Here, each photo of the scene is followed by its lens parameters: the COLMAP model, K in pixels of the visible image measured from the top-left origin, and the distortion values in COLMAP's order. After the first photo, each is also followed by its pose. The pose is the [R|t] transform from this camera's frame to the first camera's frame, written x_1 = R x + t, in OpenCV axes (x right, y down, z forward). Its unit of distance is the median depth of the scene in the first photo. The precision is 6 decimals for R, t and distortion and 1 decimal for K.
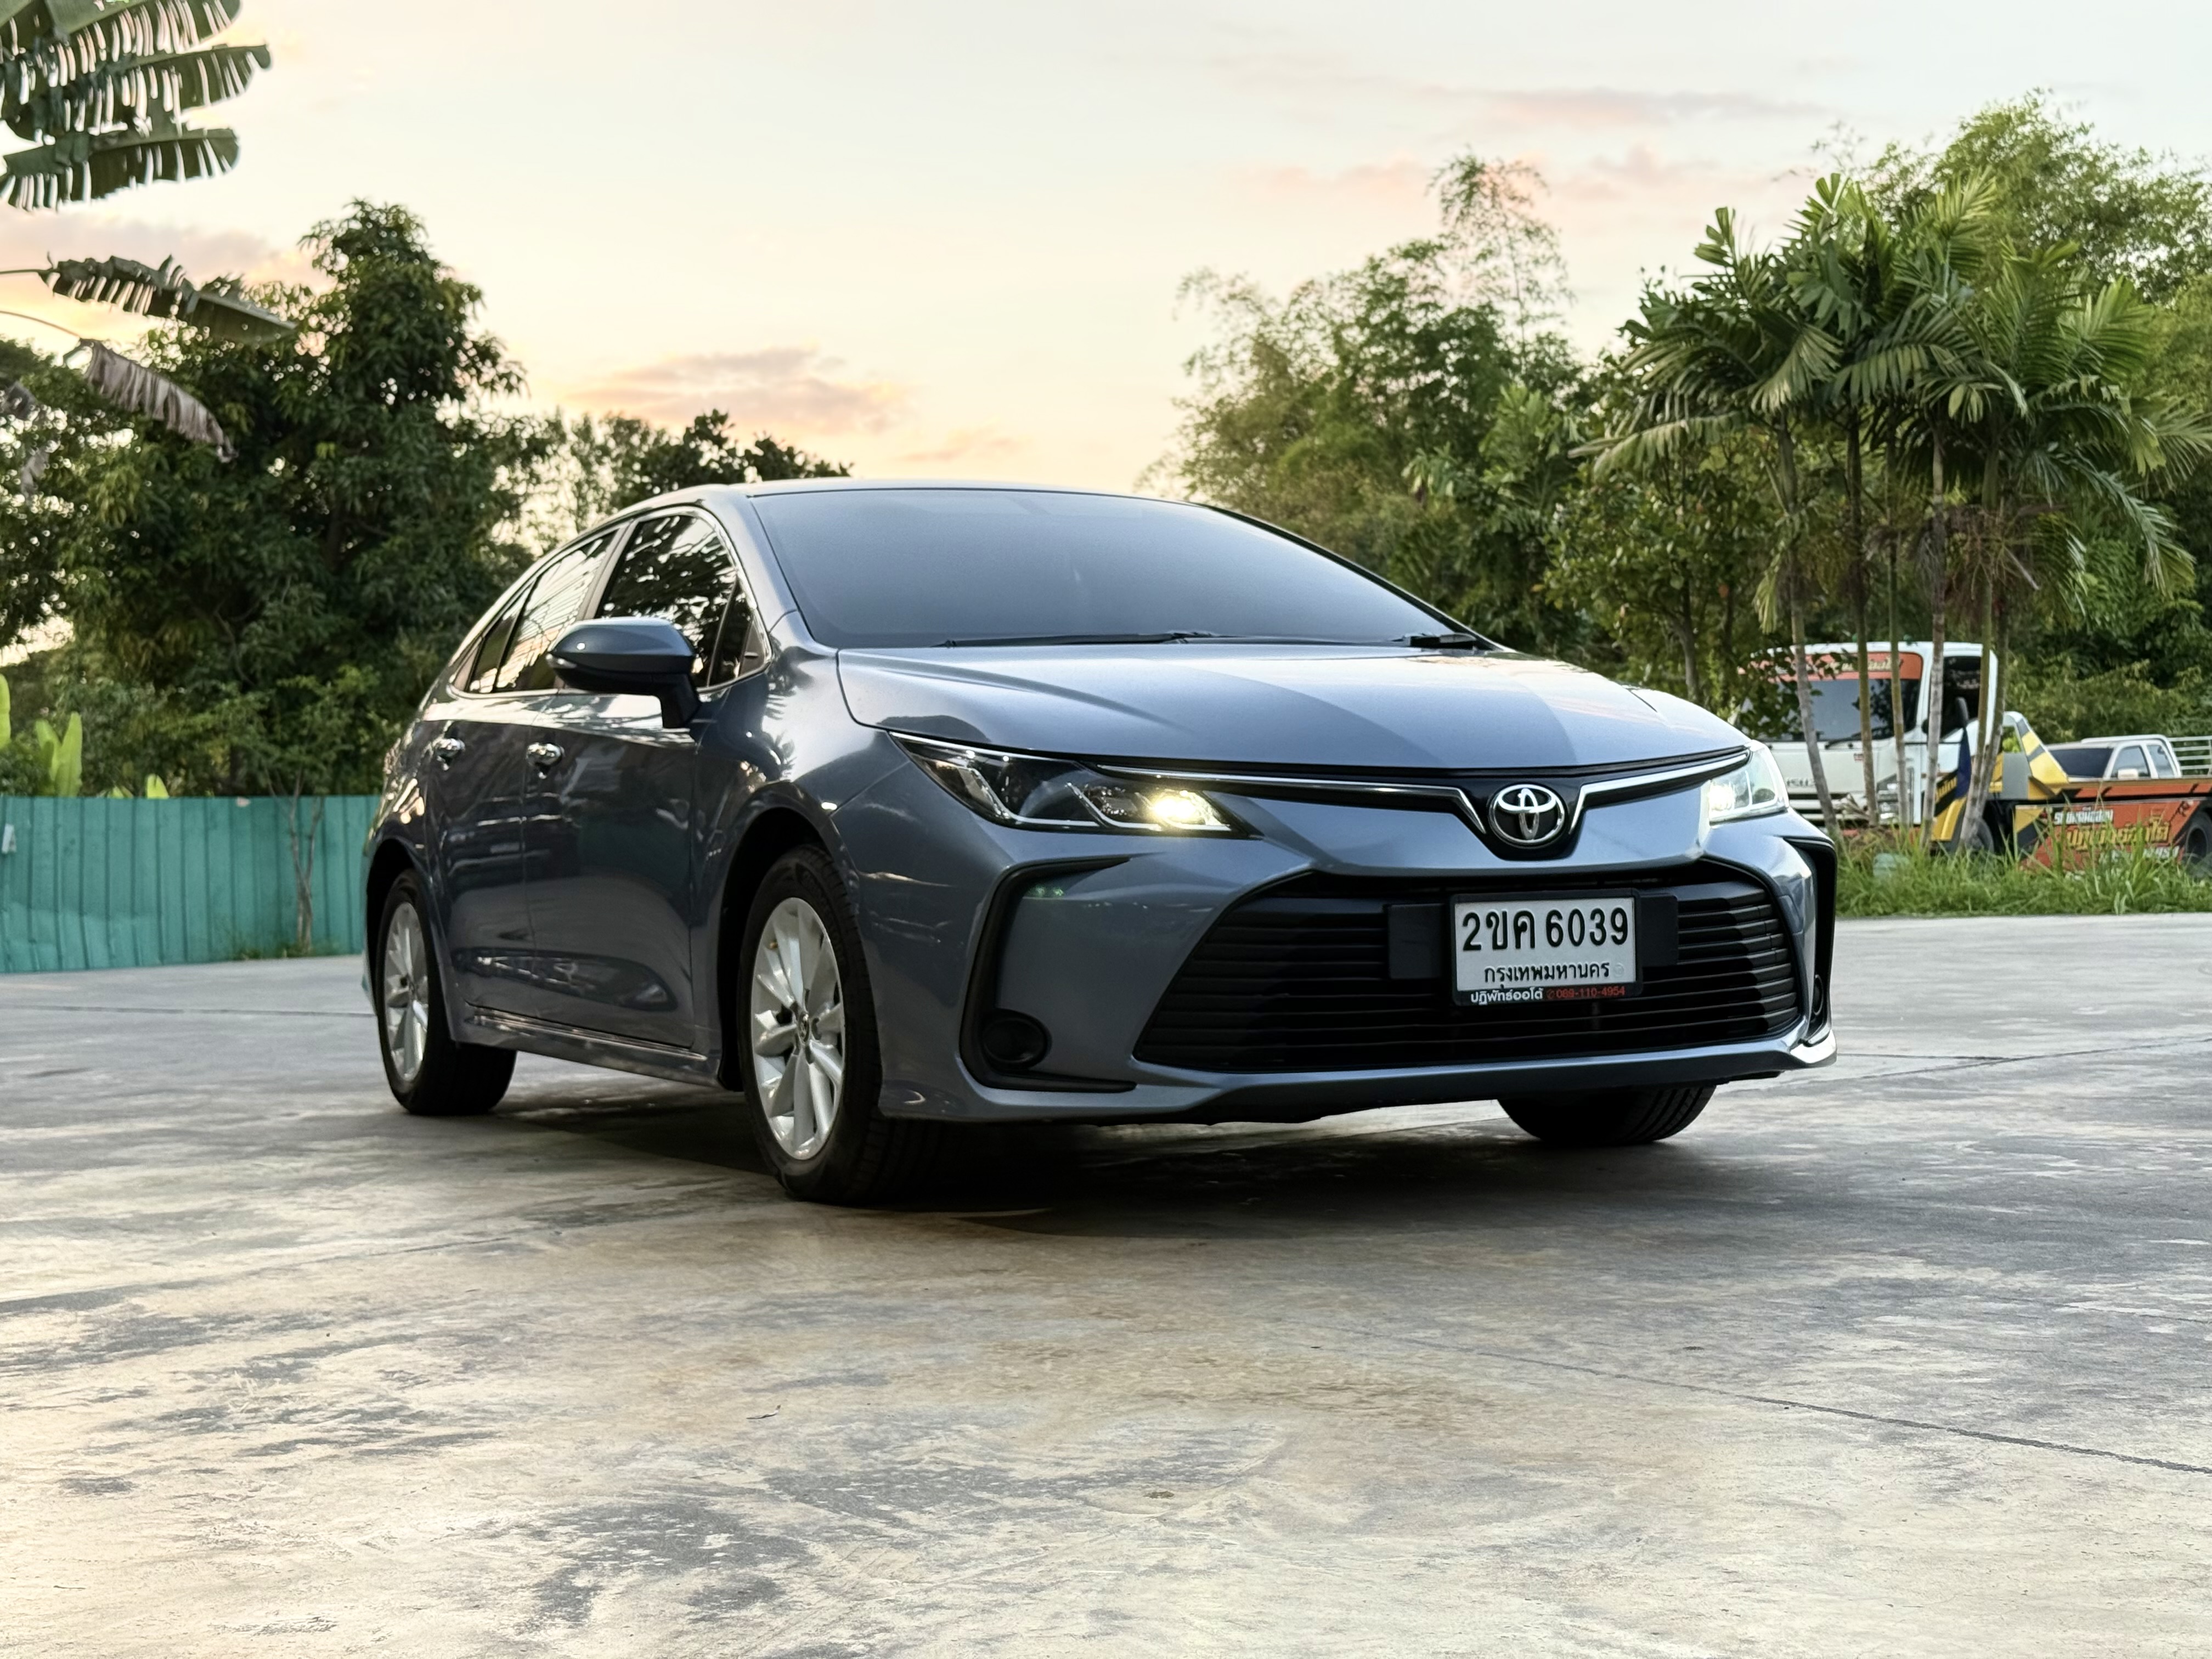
lens RADIAL K [[3039.2, 0, 1106.0], [0, 3039.2, 829.5], [0, 0, 1]] dist [0.223002, -0.595465]
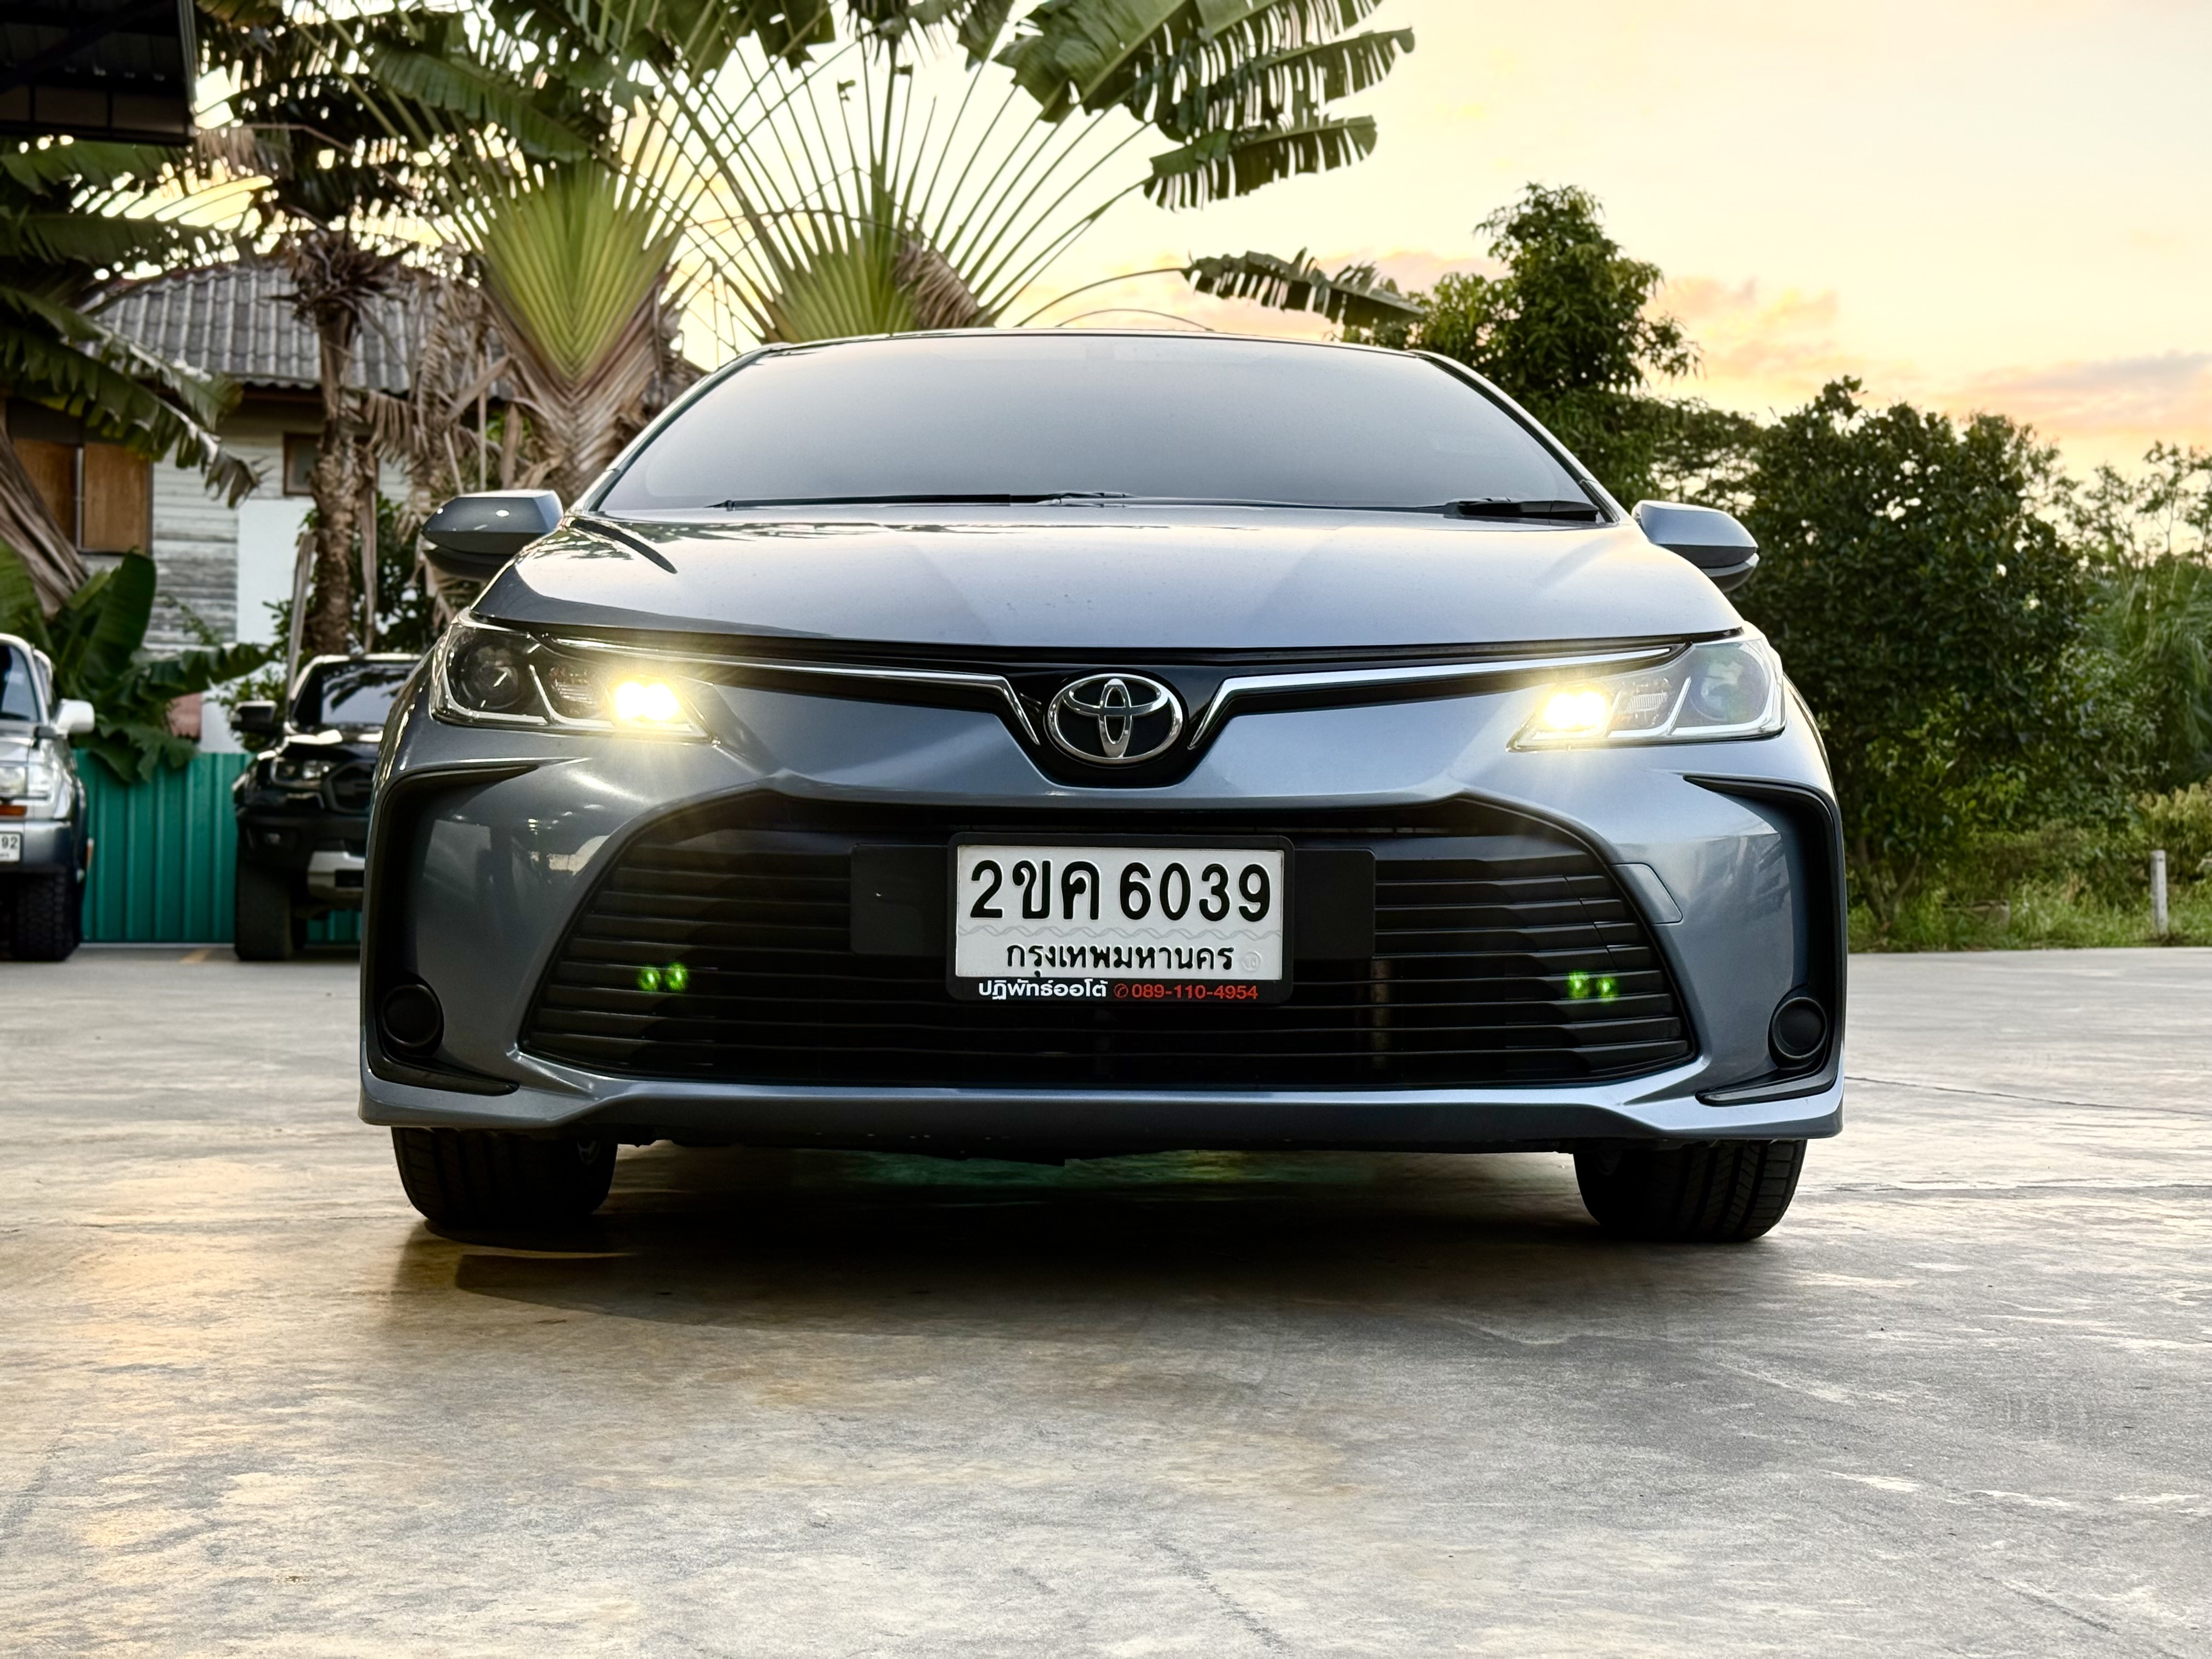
lens RADIAL K [[3039.2, 0, 1106.0], [0, 3039.2, 829.5], [0, 0, 1]] dist [0.223002, -0.595465]
pose [[0.902150, 0.031039, -0.430305, 0.076047], [-0.032737, 0.999458, 0.003459, 0.003081], [0.430179, 0.010967, 0.902677, 0.073159]]
